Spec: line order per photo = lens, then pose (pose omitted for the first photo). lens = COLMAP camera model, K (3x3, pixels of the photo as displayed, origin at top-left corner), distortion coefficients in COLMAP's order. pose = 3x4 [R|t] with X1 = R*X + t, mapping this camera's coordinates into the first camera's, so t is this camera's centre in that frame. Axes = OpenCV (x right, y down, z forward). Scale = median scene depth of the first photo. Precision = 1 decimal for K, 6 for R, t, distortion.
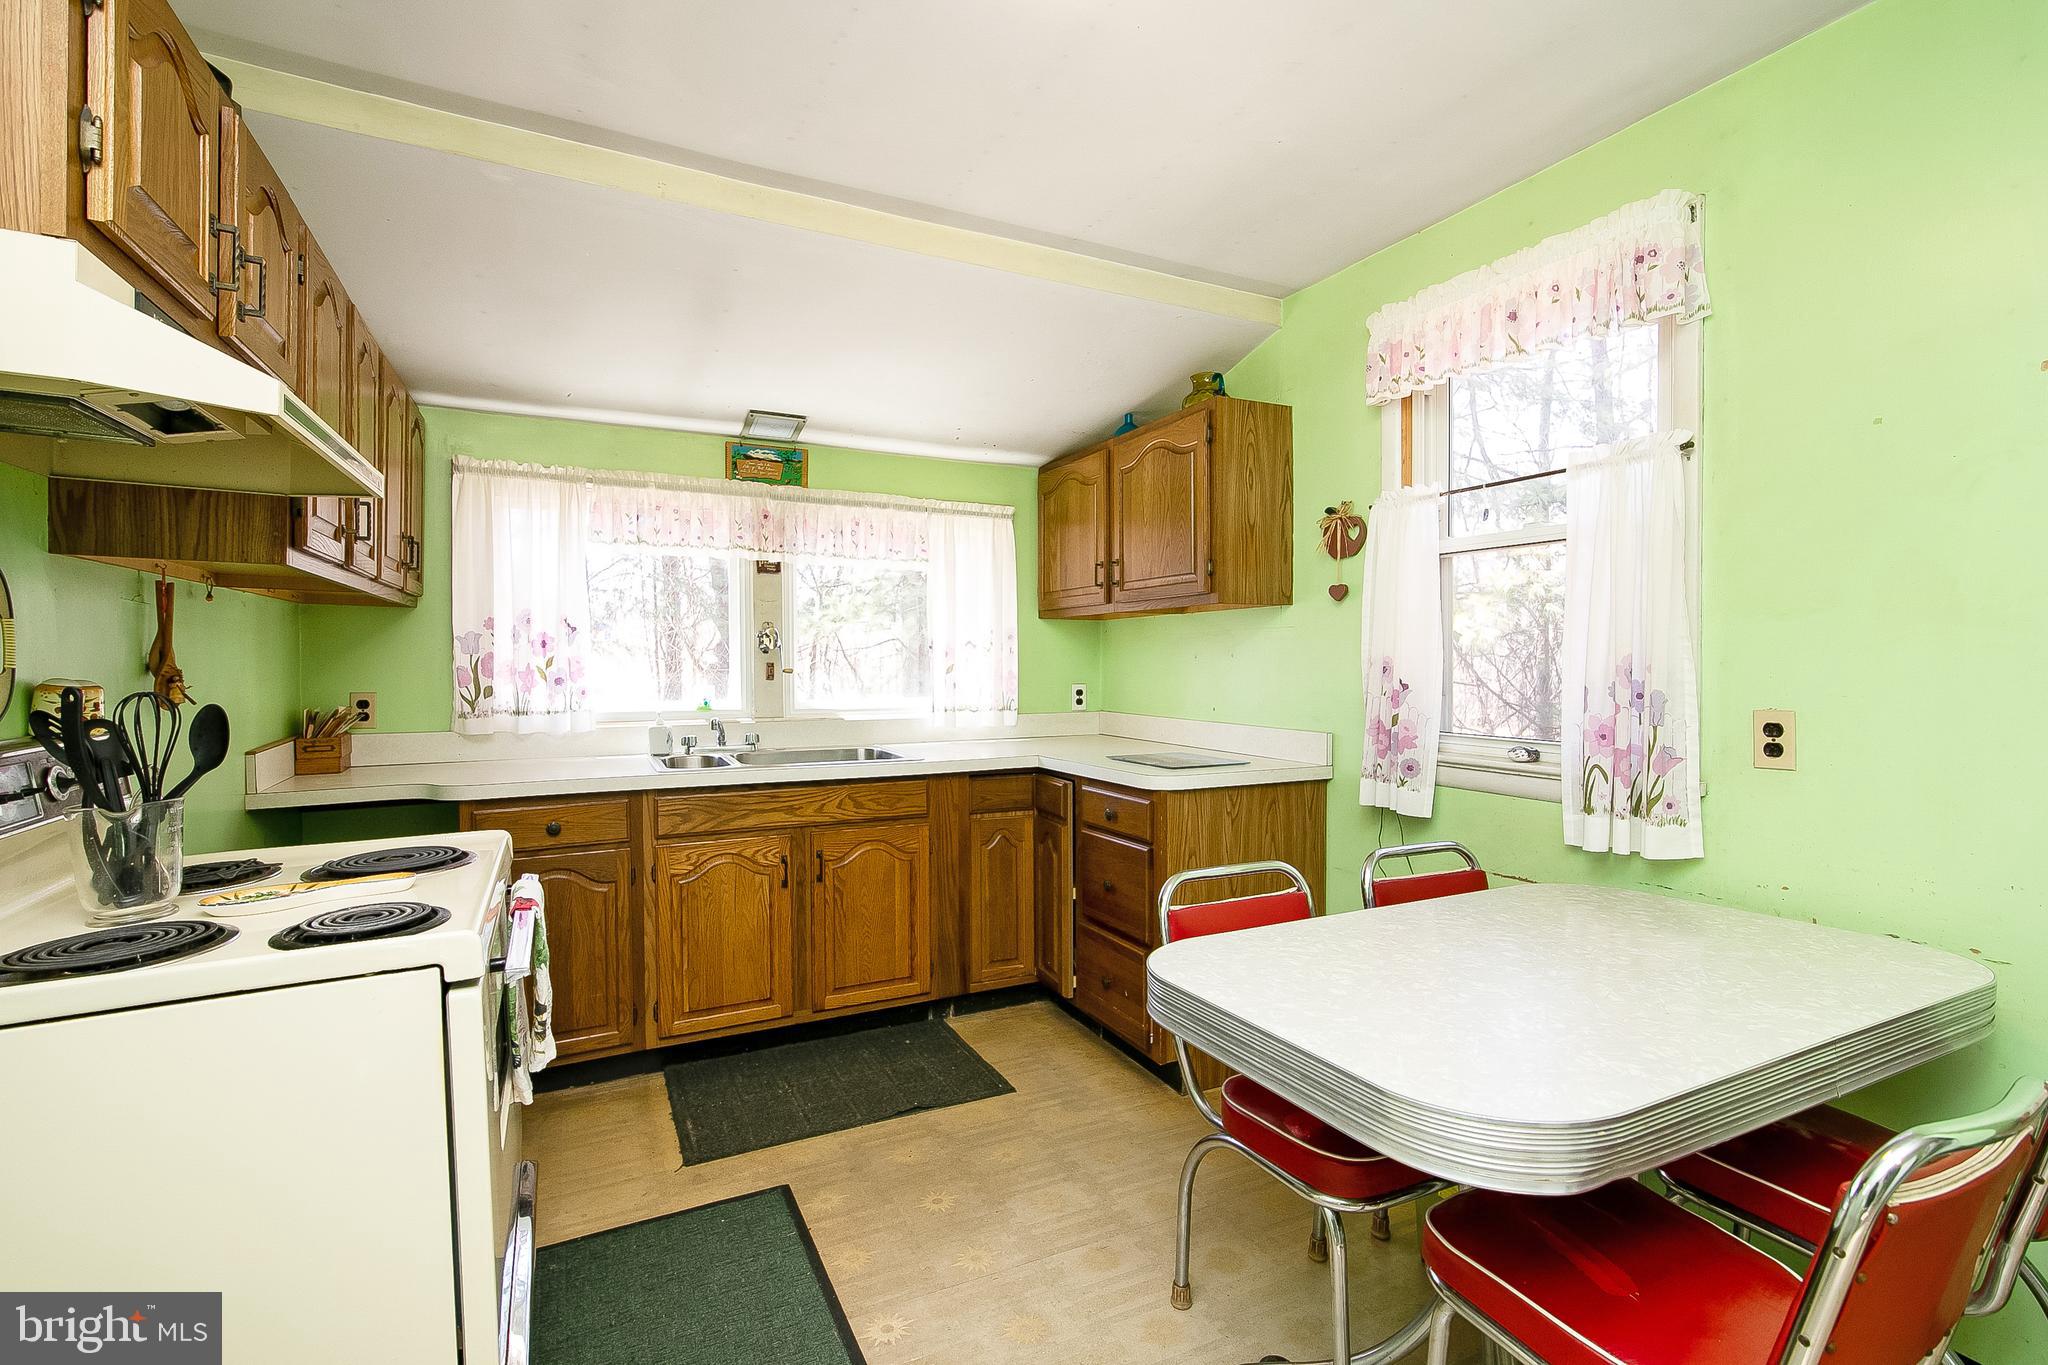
lens RADIAL K [[936.5, 0, 1024.0], [0, 936.5, 682.5], [0, 0, 1]] dist [-0.010225, 0.000351]
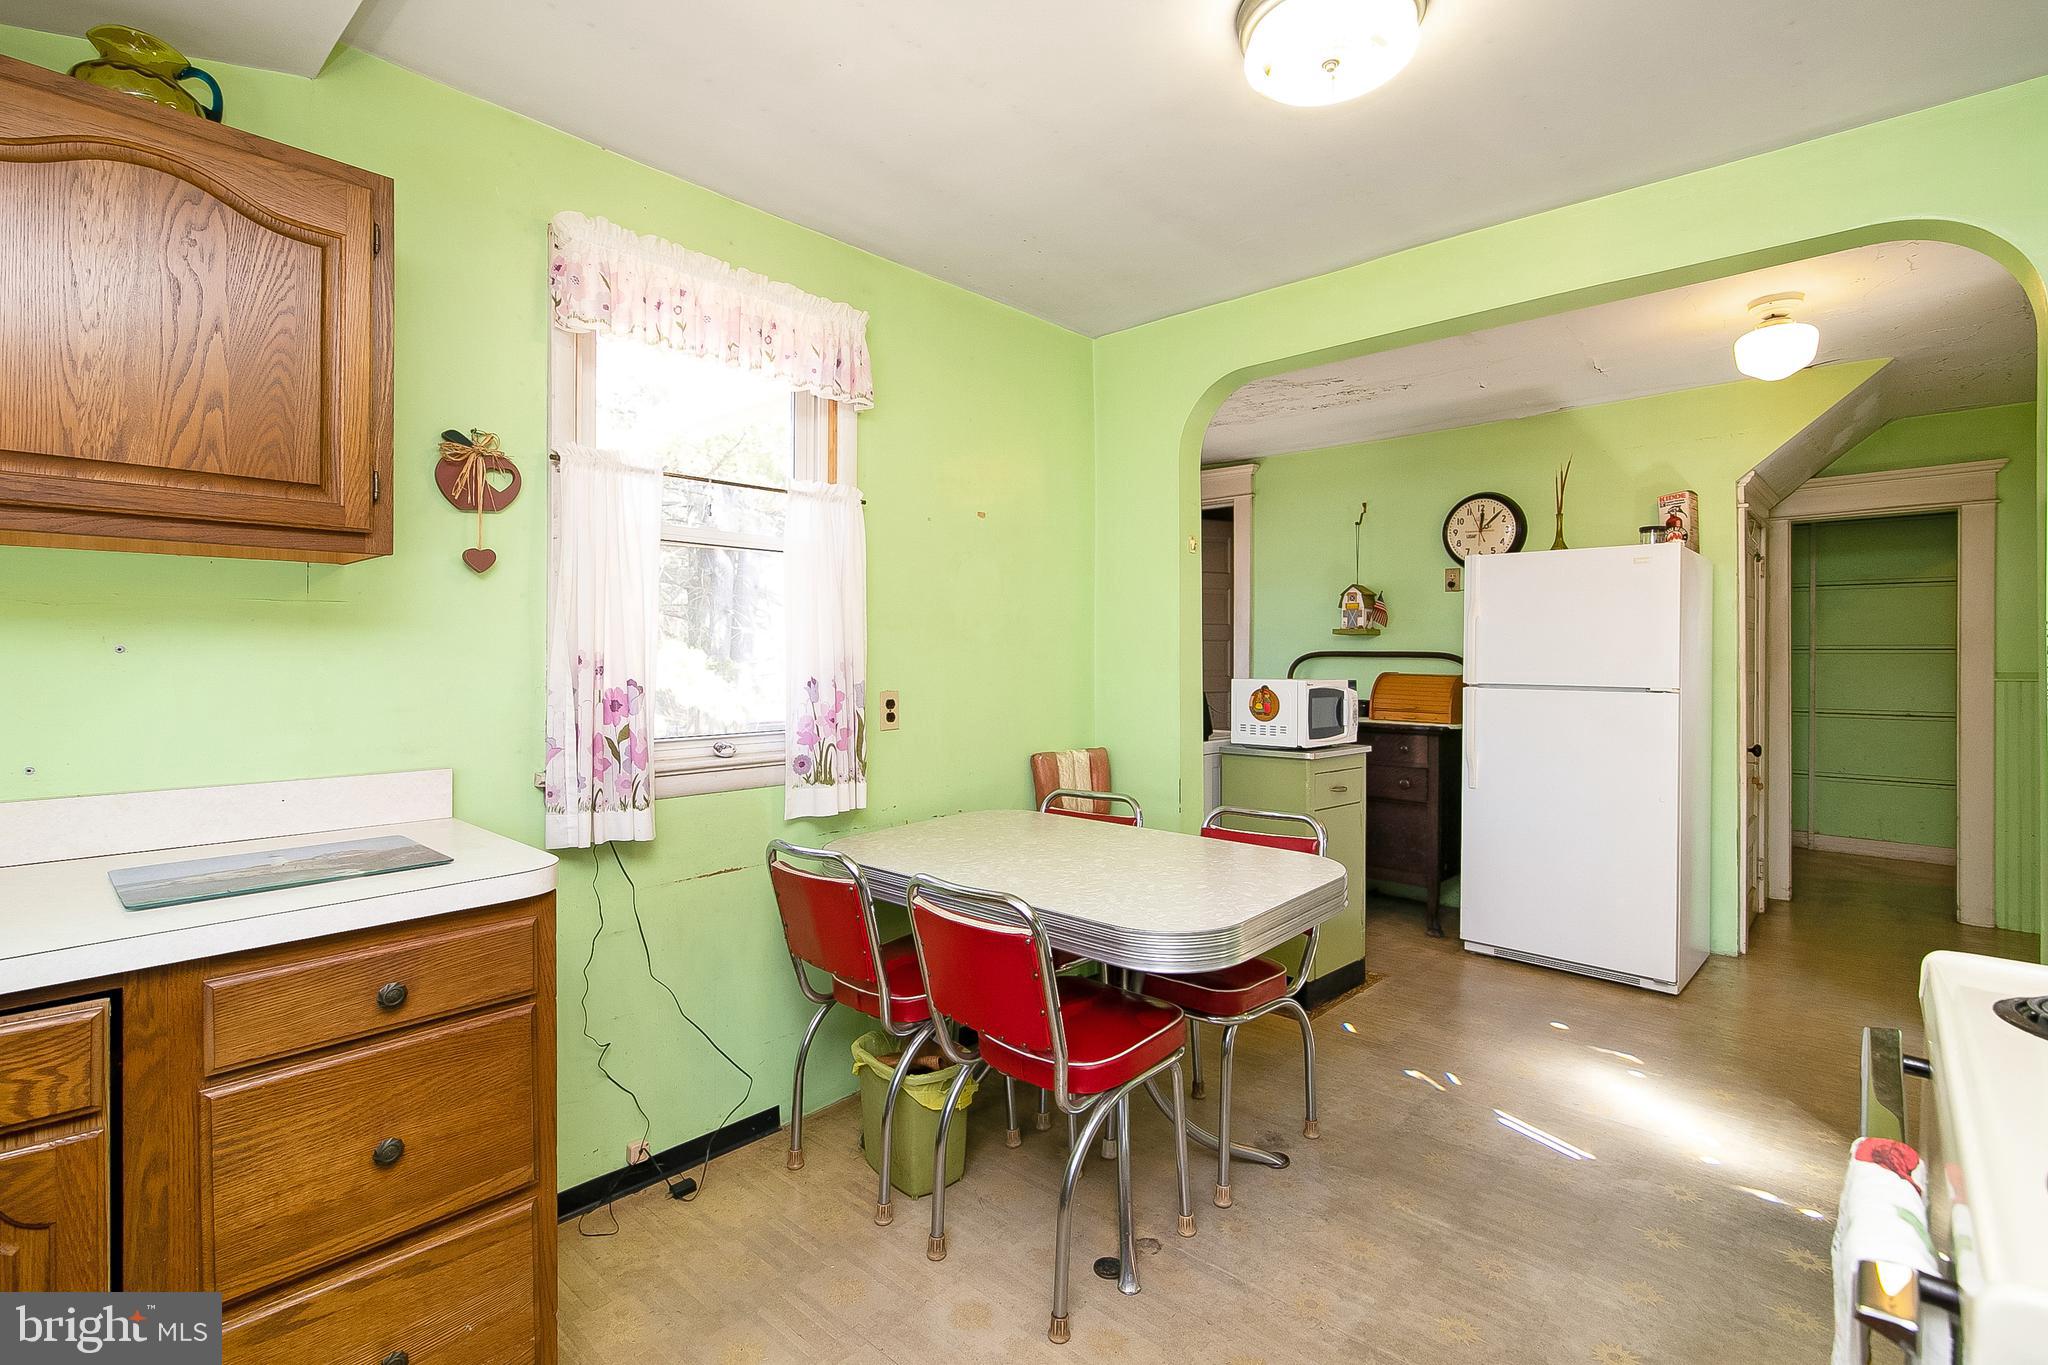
lens RADIAL K [[952.5, 0, 1018.6], [0, 952.5, 647.1], [0, 0, 1]] dist [-0.012066, 0.000057]
pose [[-0.371042, -0.000538, 0.928616, -0.567786], [0.012250, 0.999910, 0.005474, -0.038076], [-0.928535, 0.013406, -0.371002, 1.096188]]
